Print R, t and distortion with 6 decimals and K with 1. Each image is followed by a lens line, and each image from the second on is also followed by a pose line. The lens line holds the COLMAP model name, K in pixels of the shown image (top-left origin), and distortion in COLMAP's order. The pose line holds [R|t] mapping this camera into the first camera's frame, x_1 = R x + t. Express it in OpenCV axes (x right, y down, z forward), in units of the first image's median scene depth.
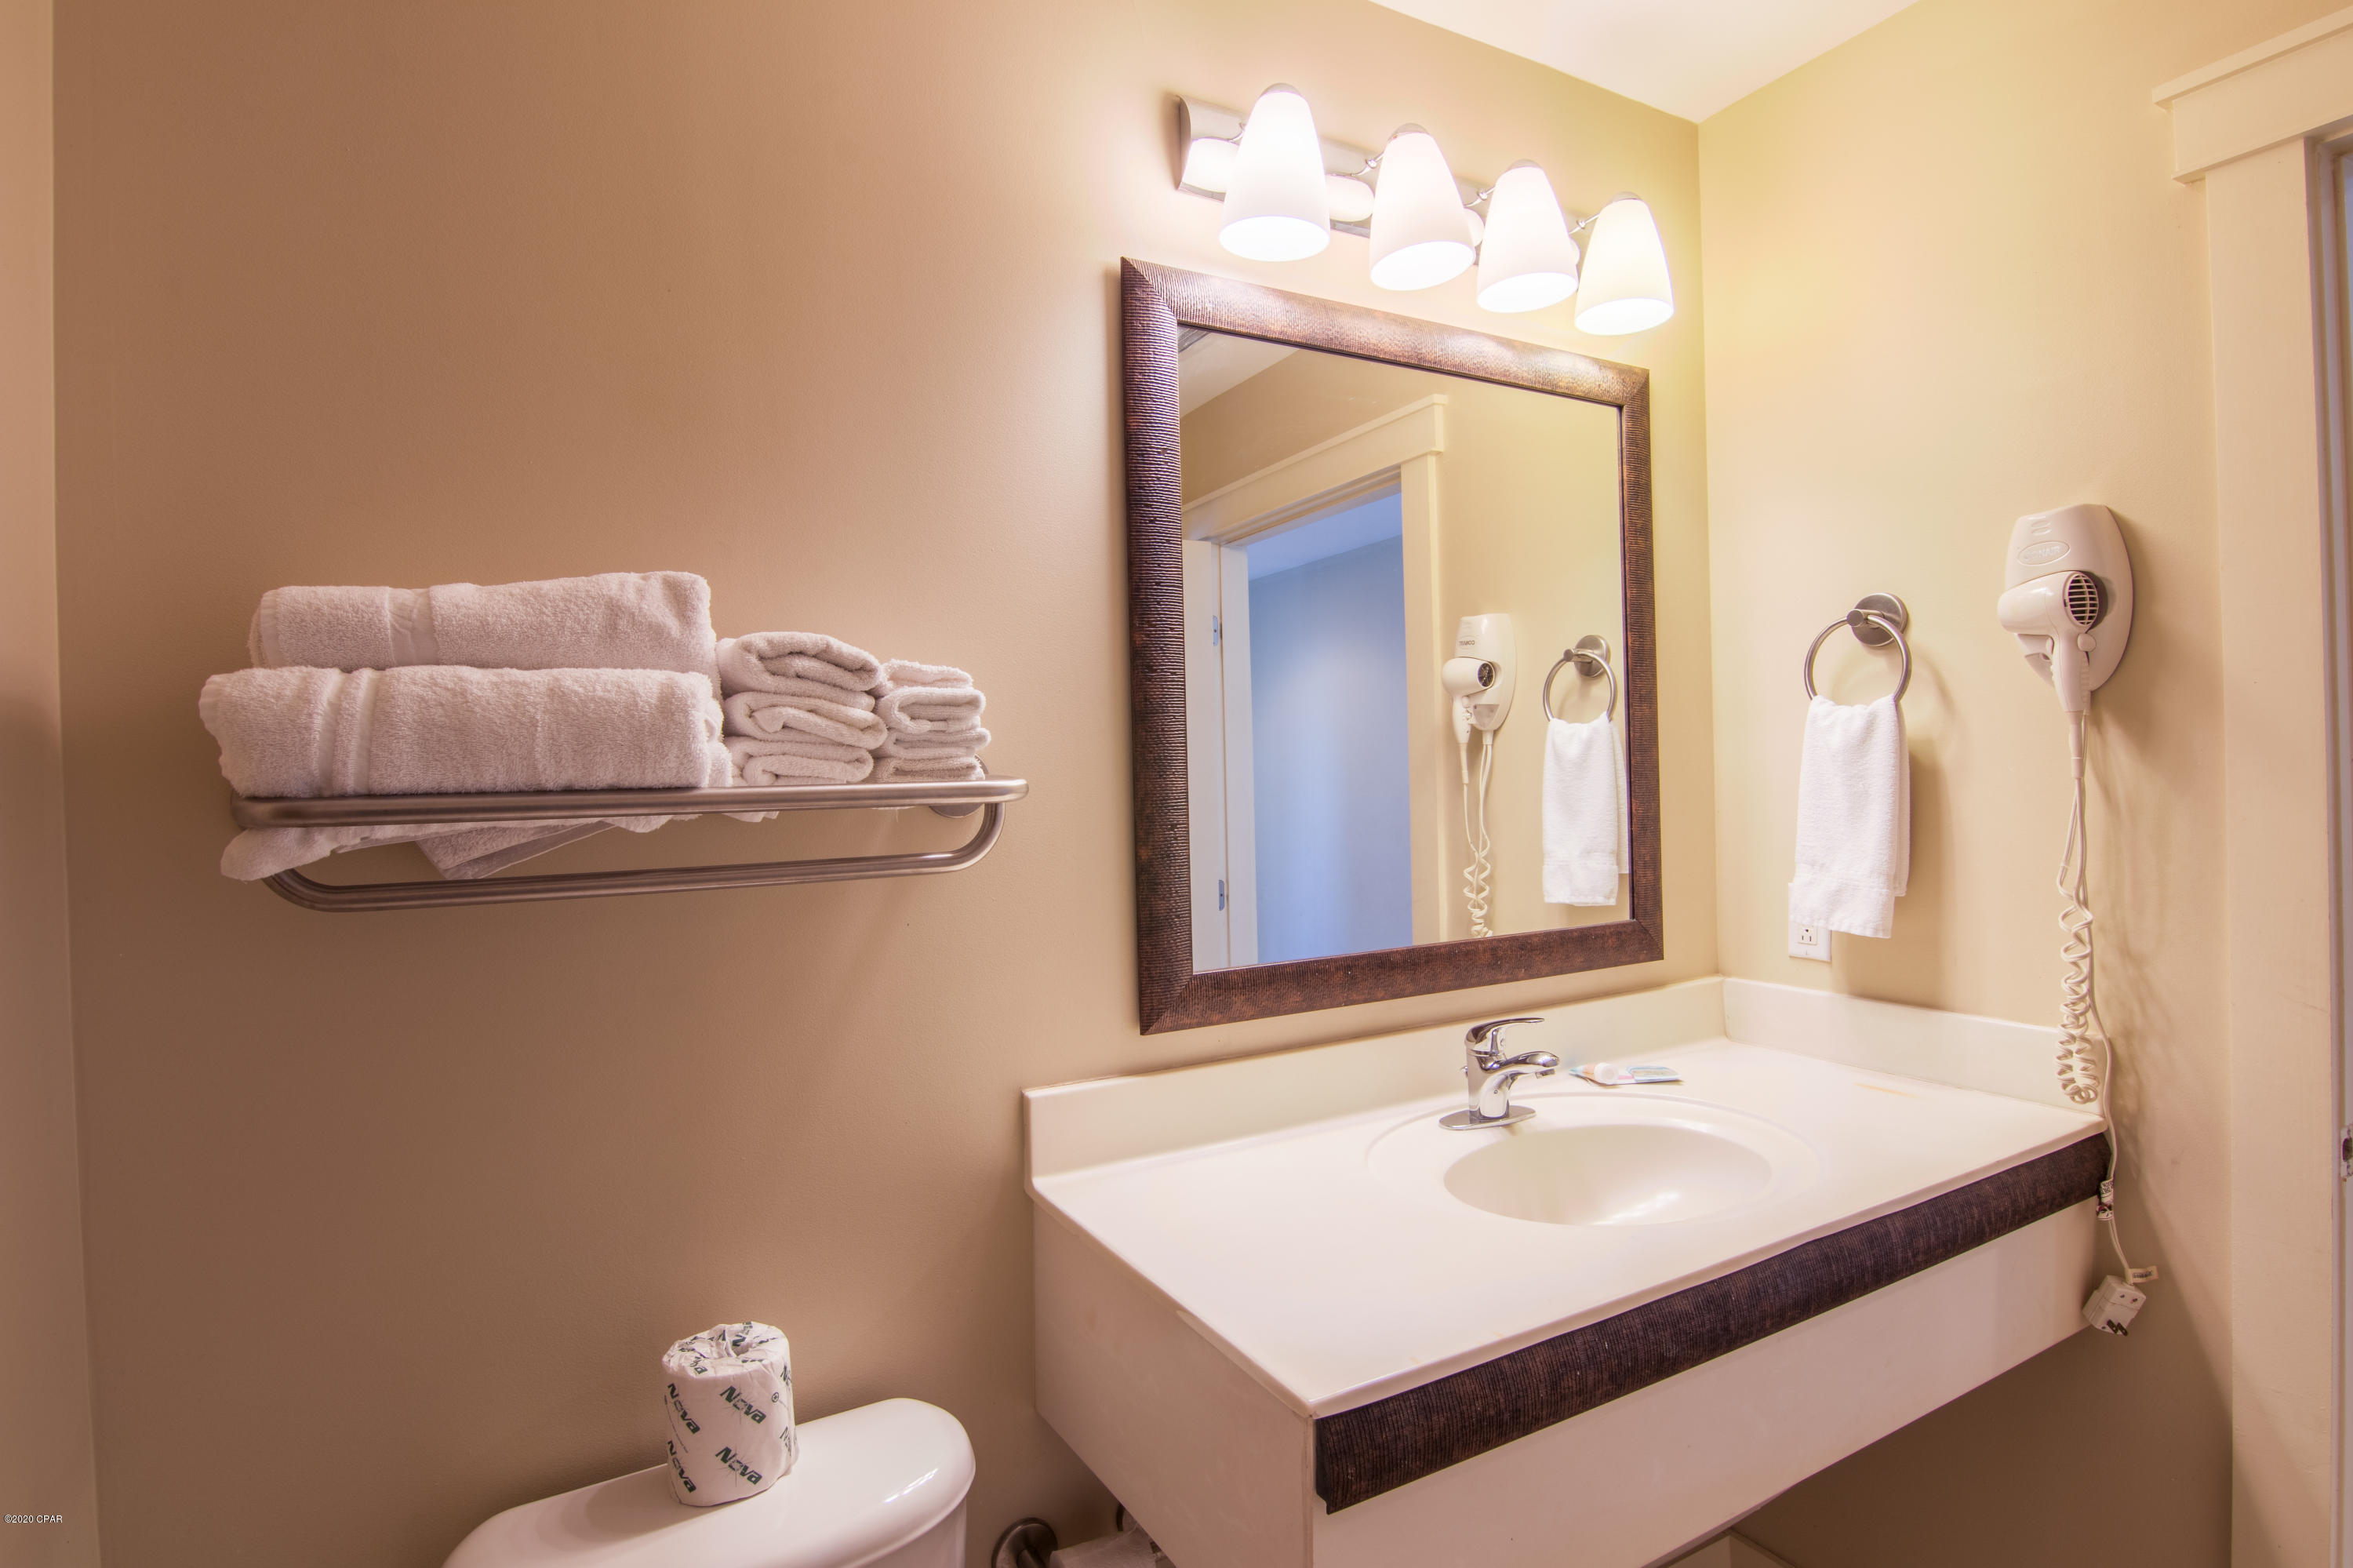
lens RADIAL K [[1197.4, 0, 1171.9], [0, 1197.4, 773.3], [0, 0, 1]] dist [-0.006769, -0.009524]
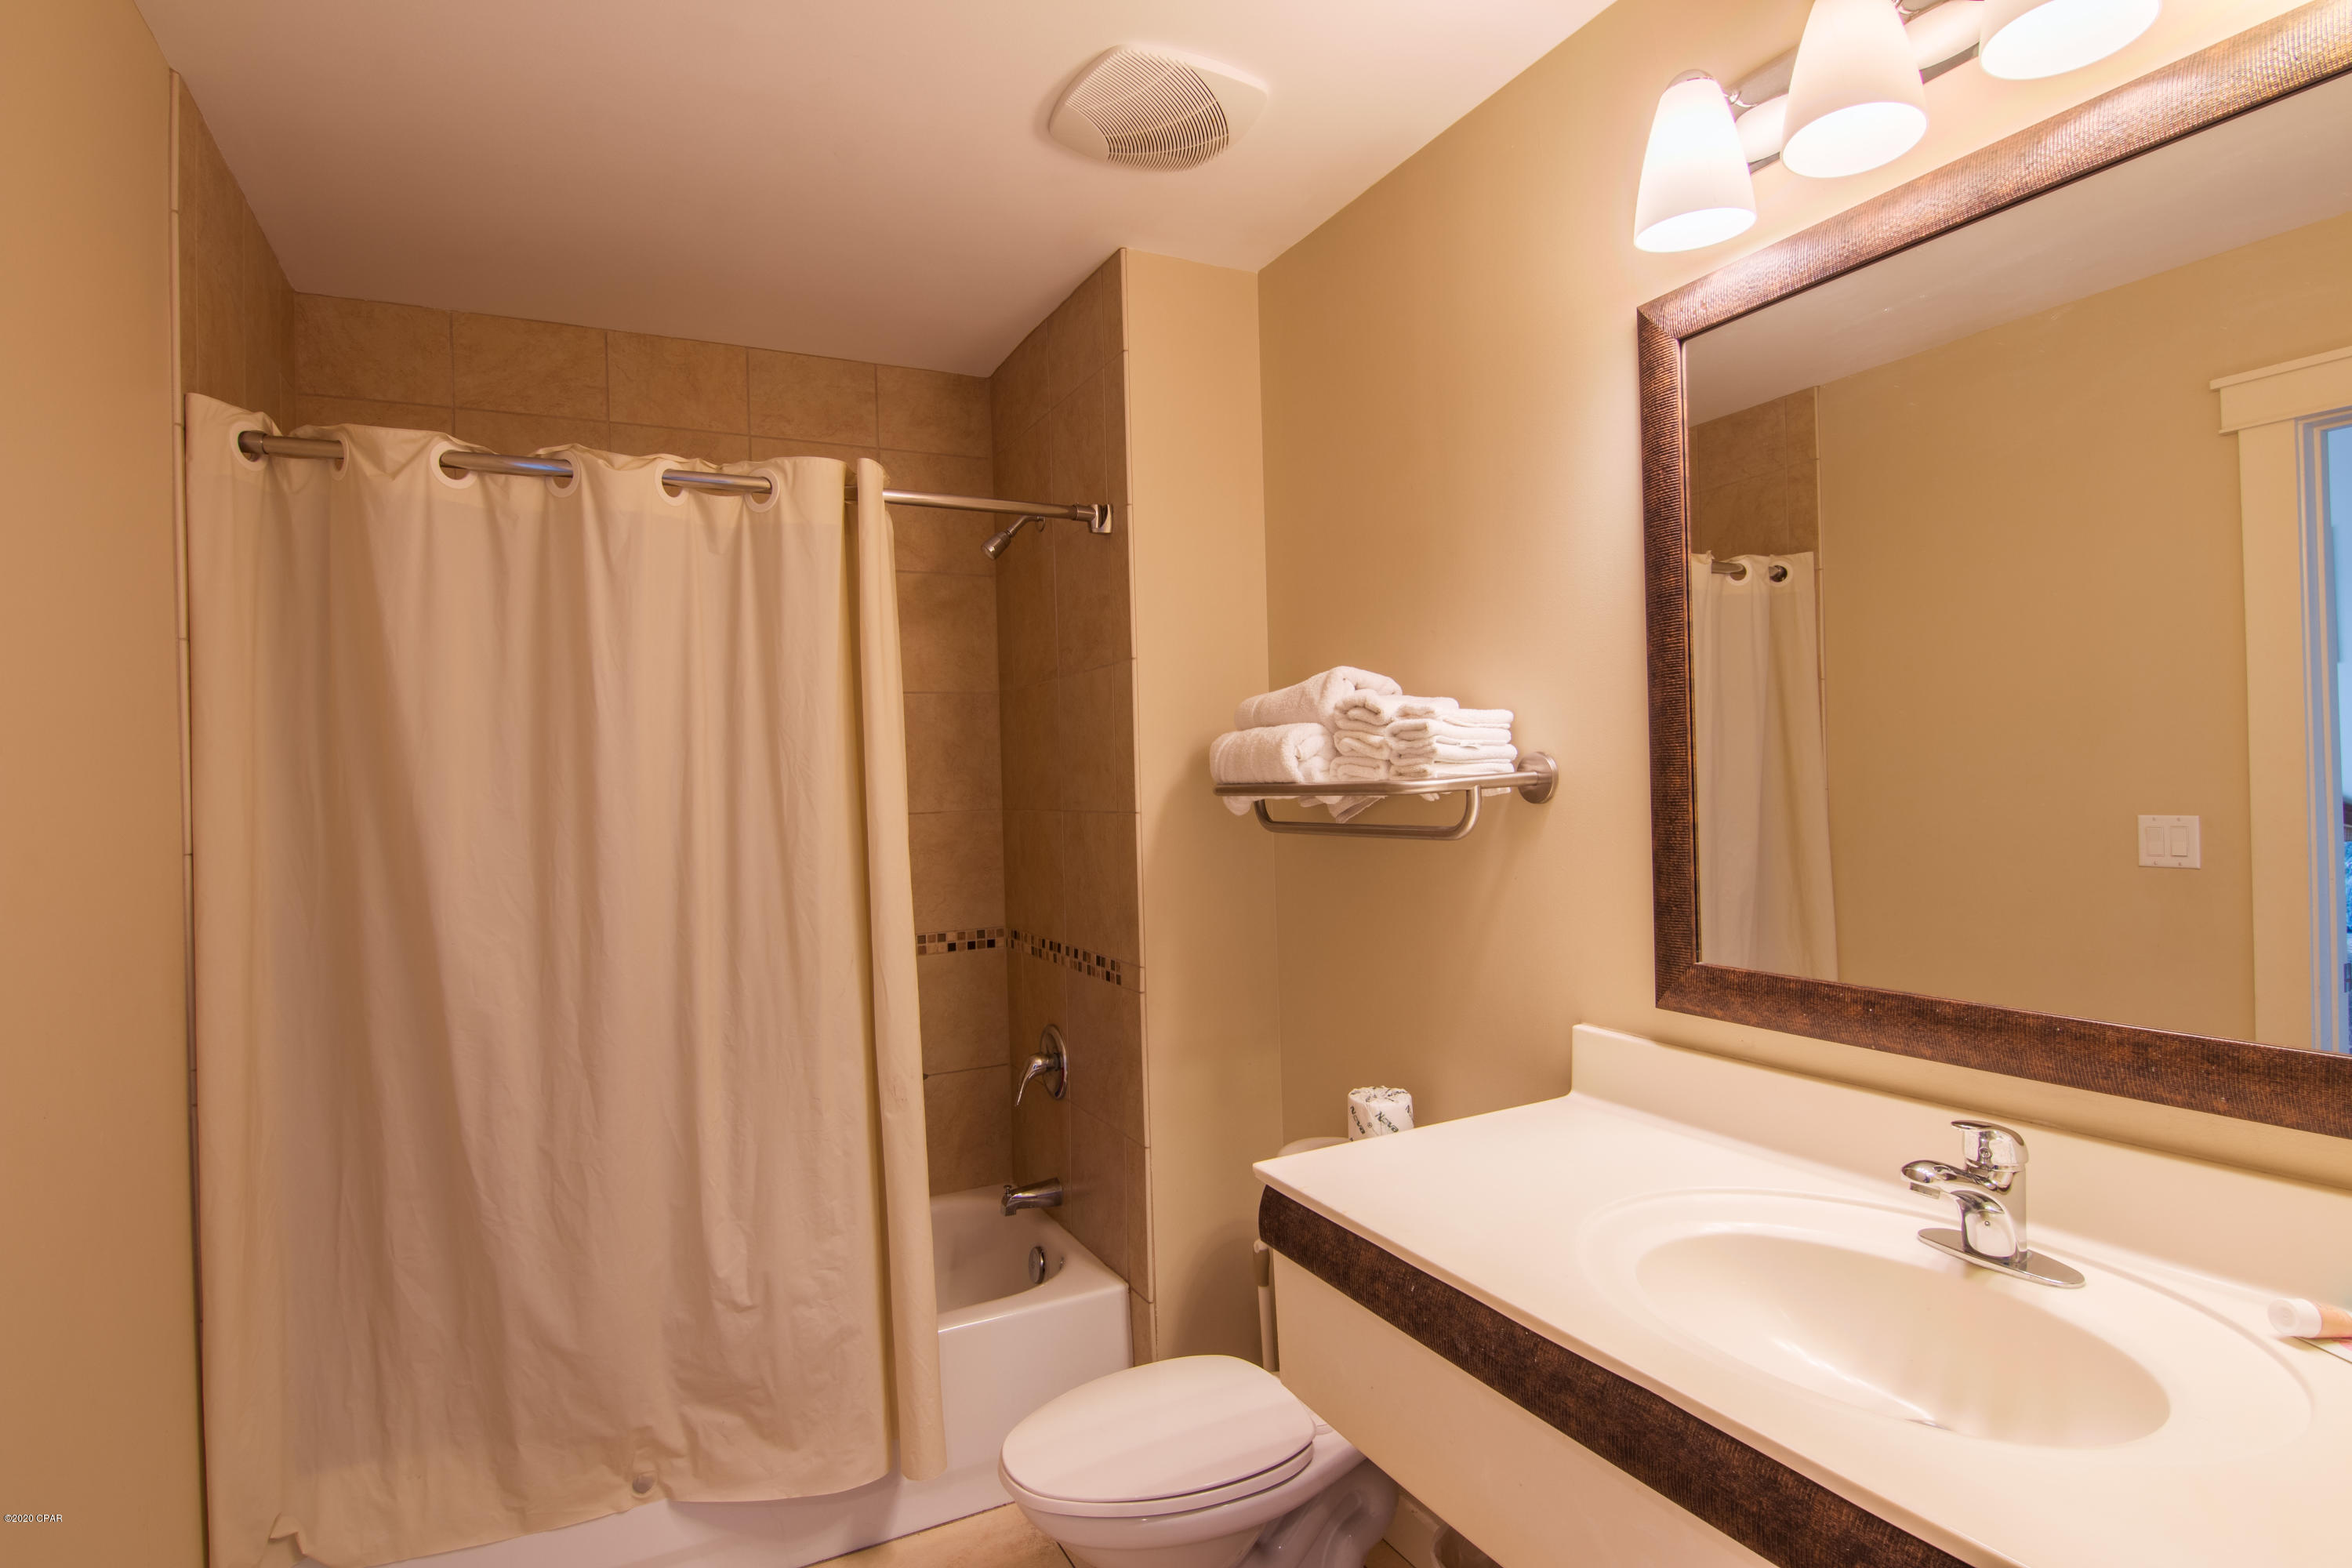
lens RADIAL K [[1196.8, 0, 1171.4], [0, 1196.8, 773.3], [0, 0, 1]] dist [-0.006769, -0.009524]
pose [[-0.048815, 0.019689, -0.998614, 1.351078], [0.029274, 0.999404, 0.018274, -0.038672], [0.998379, -0.028342, -0.049363, 0.749845]]
